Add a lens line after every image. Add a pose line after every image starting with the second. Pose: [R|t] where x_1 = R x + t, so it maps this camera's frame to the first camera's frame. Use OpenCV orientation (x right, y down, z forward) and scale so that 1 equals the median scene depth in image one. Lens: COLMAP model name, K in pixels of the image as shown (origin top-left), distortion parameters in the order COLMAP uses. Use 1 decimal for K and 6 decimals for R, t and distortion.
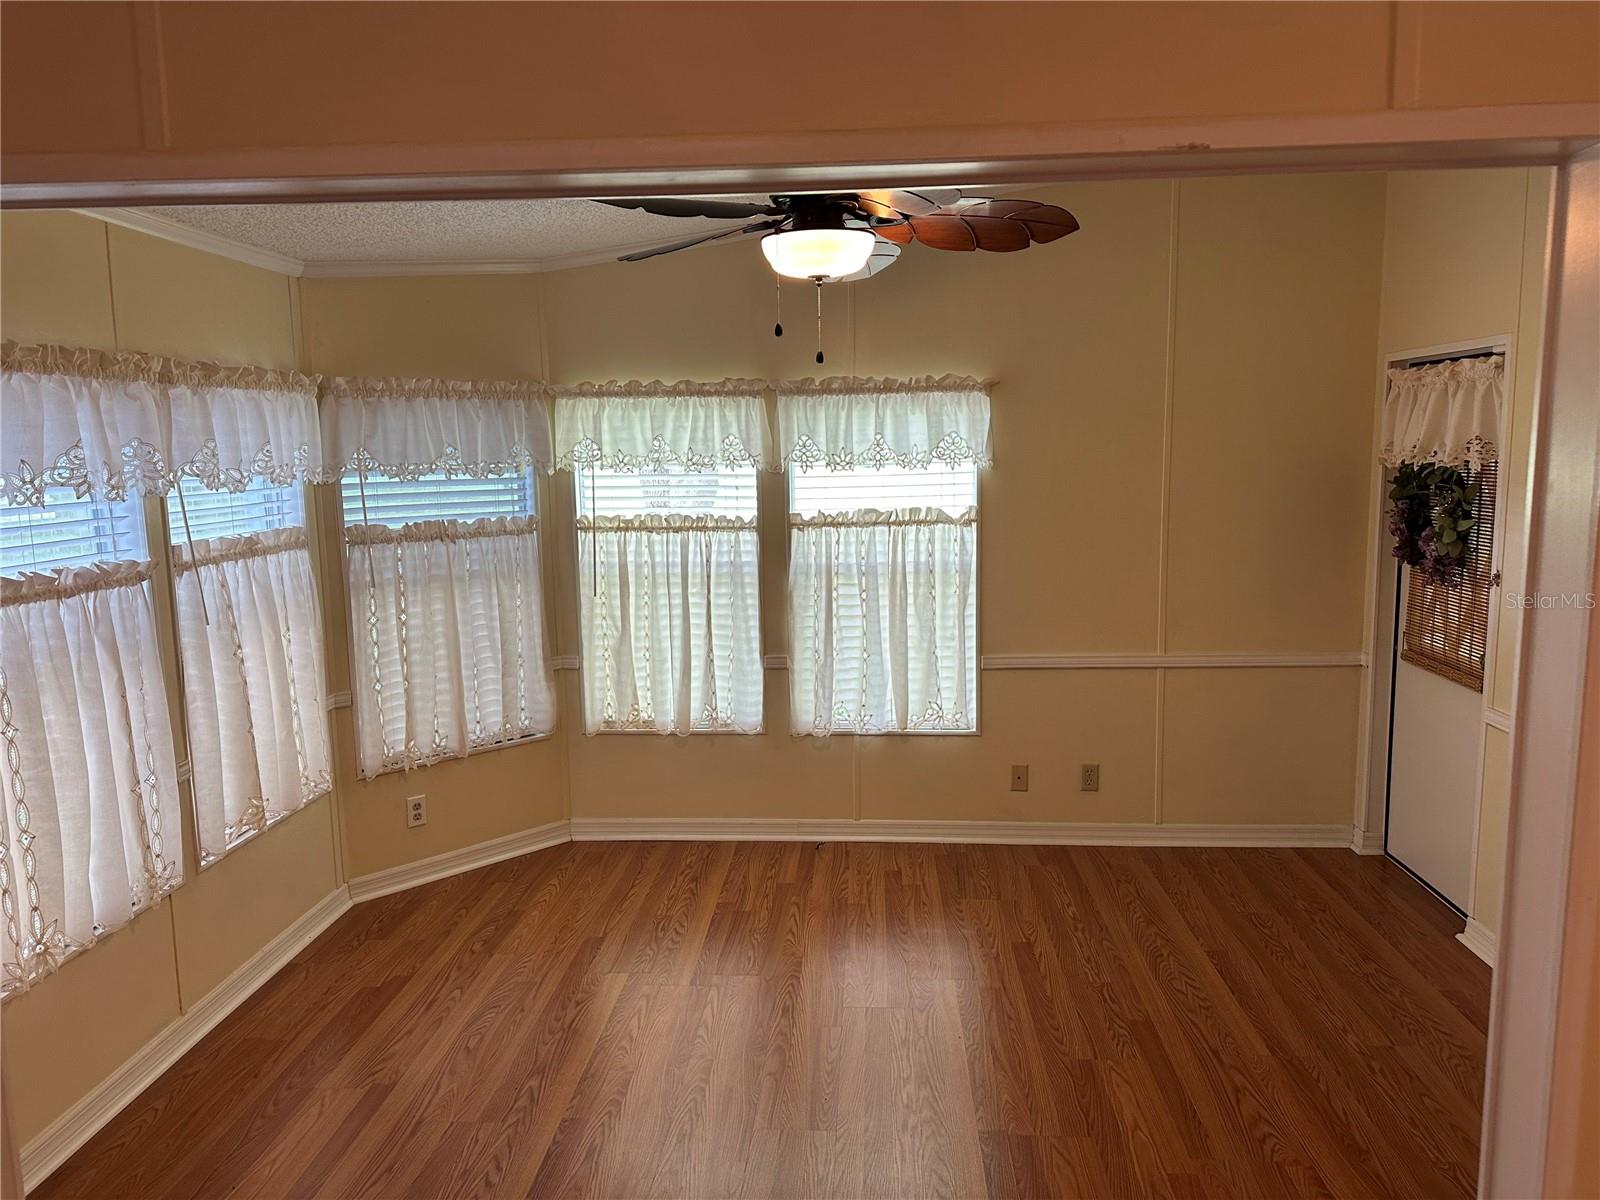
lens RADIAL K [[1179.0, 0, 885.5], [0, 1179.0, 595.3], [0, 0, 1]] dist [0.044062, -0.054585]
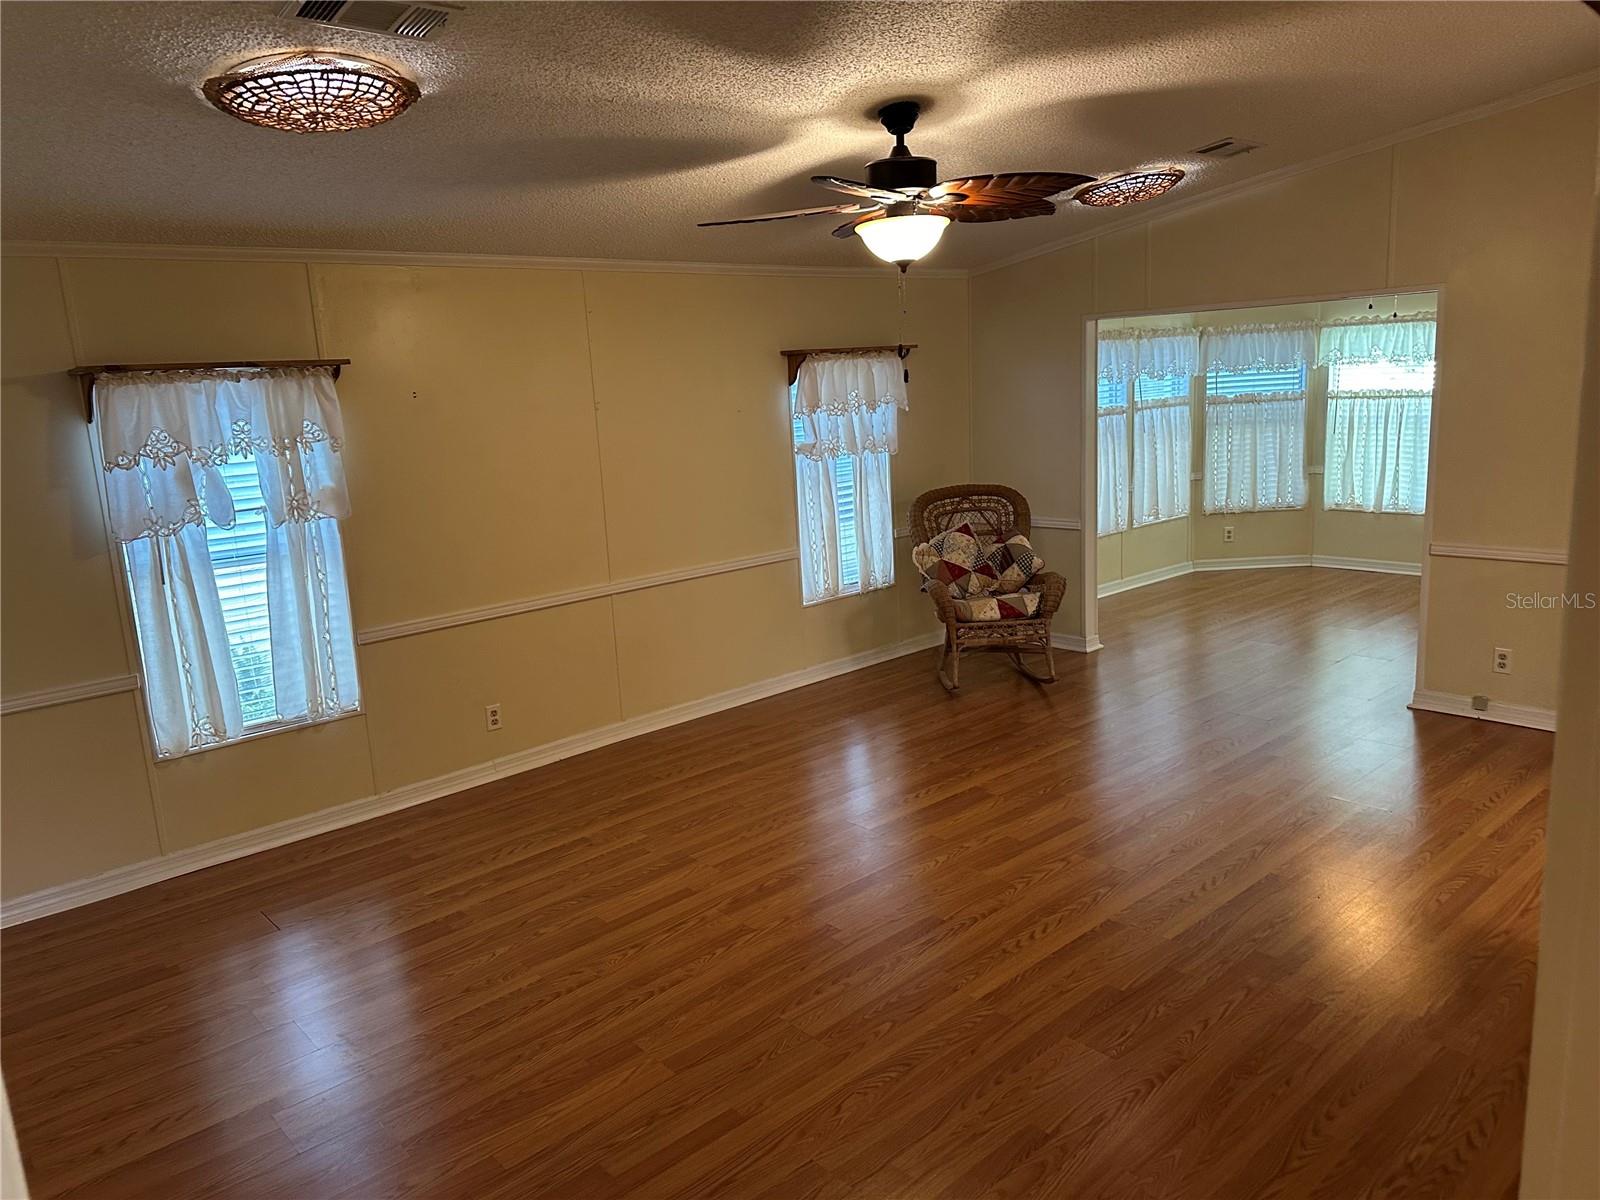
lens RADIAL K [[1167.5, 0, 800.0], [0, 1167.5, 600.0], [0, 0, 1]] dist [0.179887, -0.297303]
pose [[0.688188, 0.115941, -0.716209, 0.607180], [-0.056475, 0.992714, 0.106437, 0.116767], [0.723331, -0.032801, 0.689722, -1.007496]]
